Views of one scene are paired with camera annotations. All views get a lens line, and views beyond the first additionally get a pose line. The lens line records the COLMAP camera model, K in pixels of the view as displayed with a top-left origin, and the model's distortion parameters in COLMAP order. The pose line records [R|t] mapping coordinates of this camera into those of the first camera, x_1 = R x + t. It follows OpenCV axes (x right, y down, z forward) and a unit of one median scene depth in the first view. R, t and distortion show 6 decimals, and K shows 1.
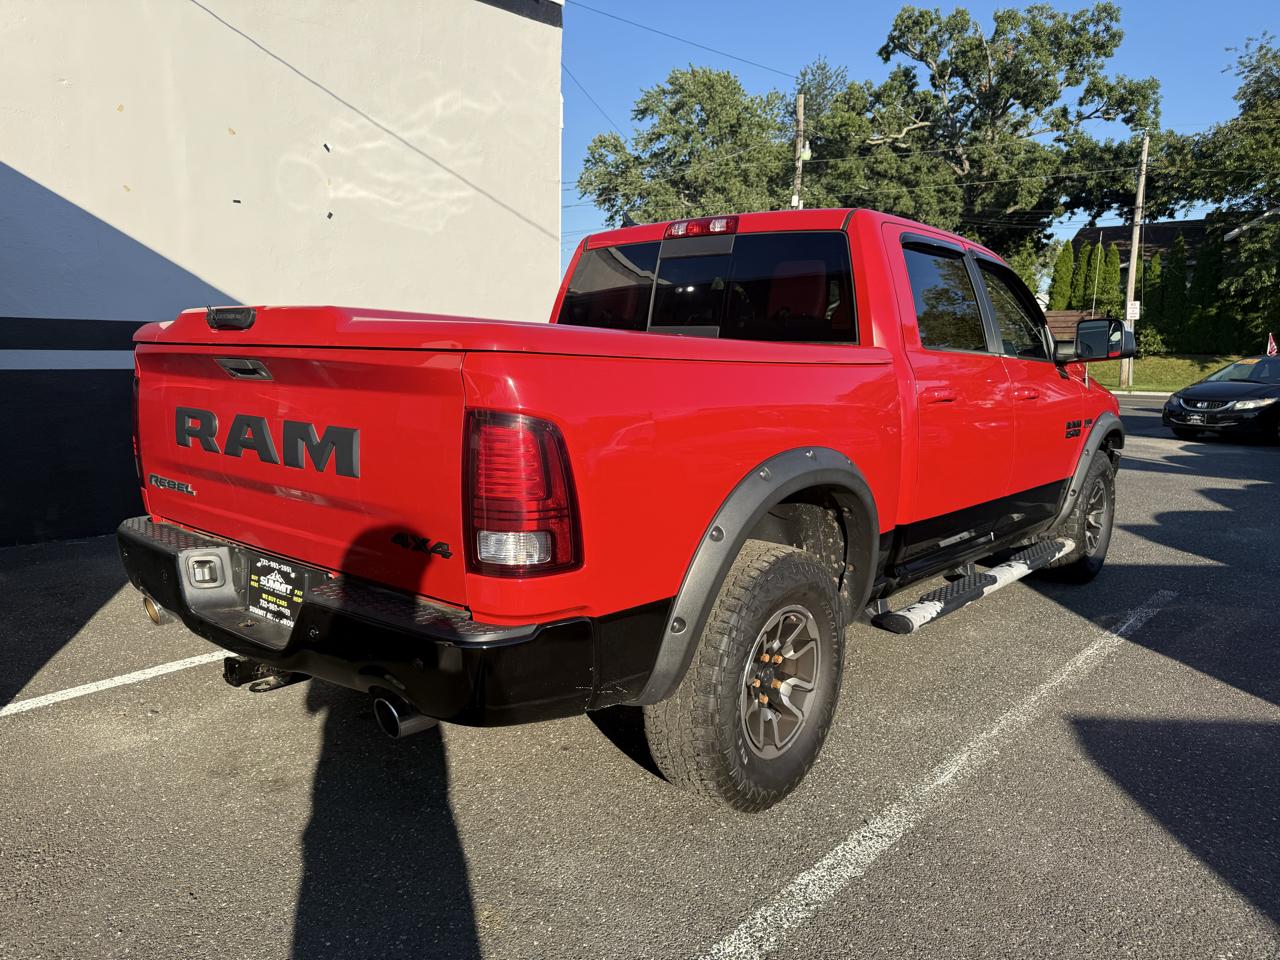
lens RADIAL K [[910.5, 0, 636.3], [0, 910.5, 486.2], [0, 0, 1]] dist [0.025773, -0.027809]
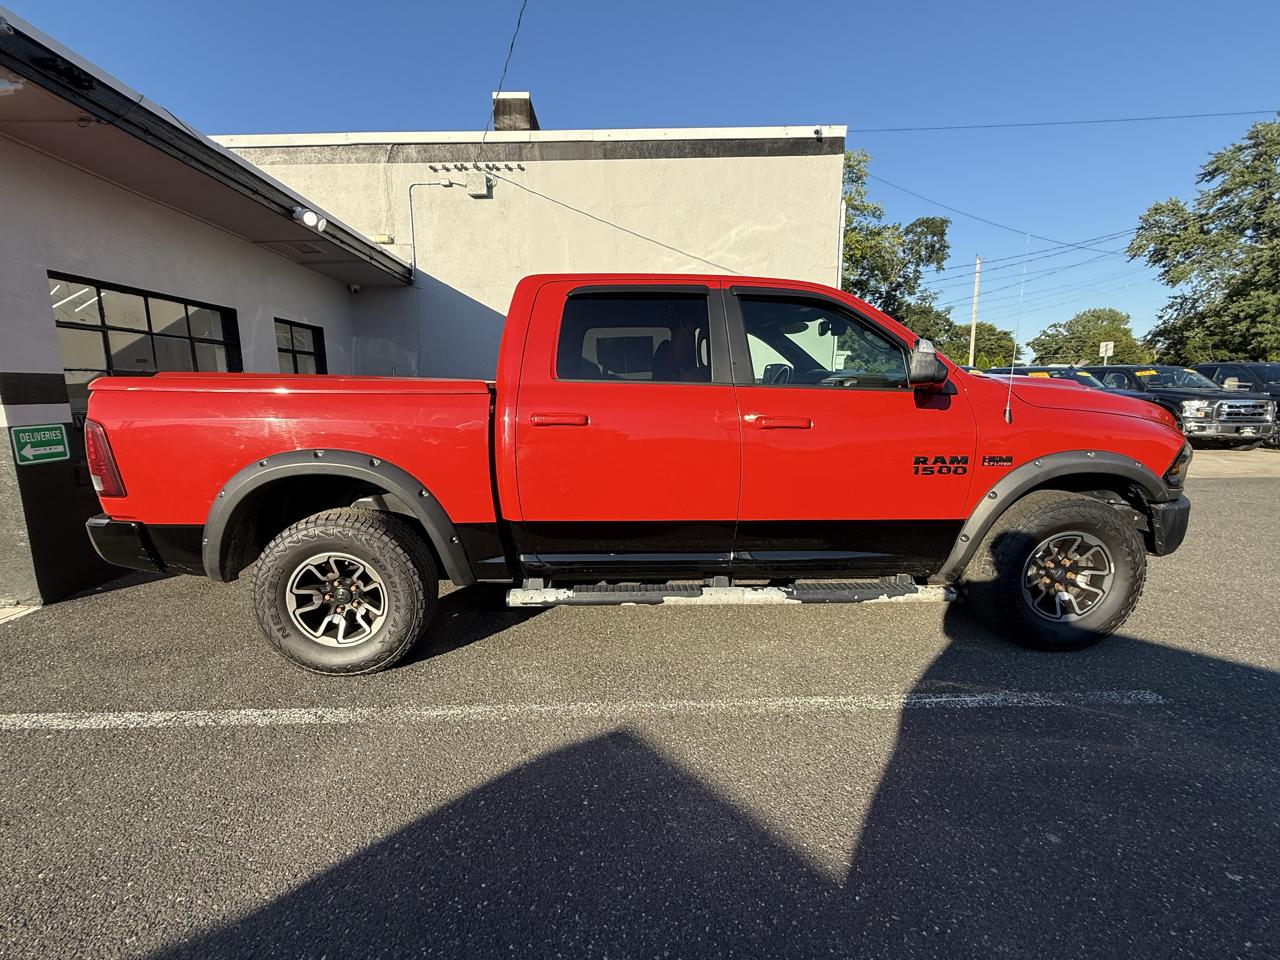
lens RADIAL K [[556.2, 0, 640.0], [0, 556.2, 479.7], [0, 0, 1]] dist [0.000990, -0.000960]
pose [[0.674652, 0.096108, -0.731852, 0.395368], [-0.091747, 0.994717, 0.046051, -0.027292], [0.732412, 0.036077, 0.679905, 0.242753]]
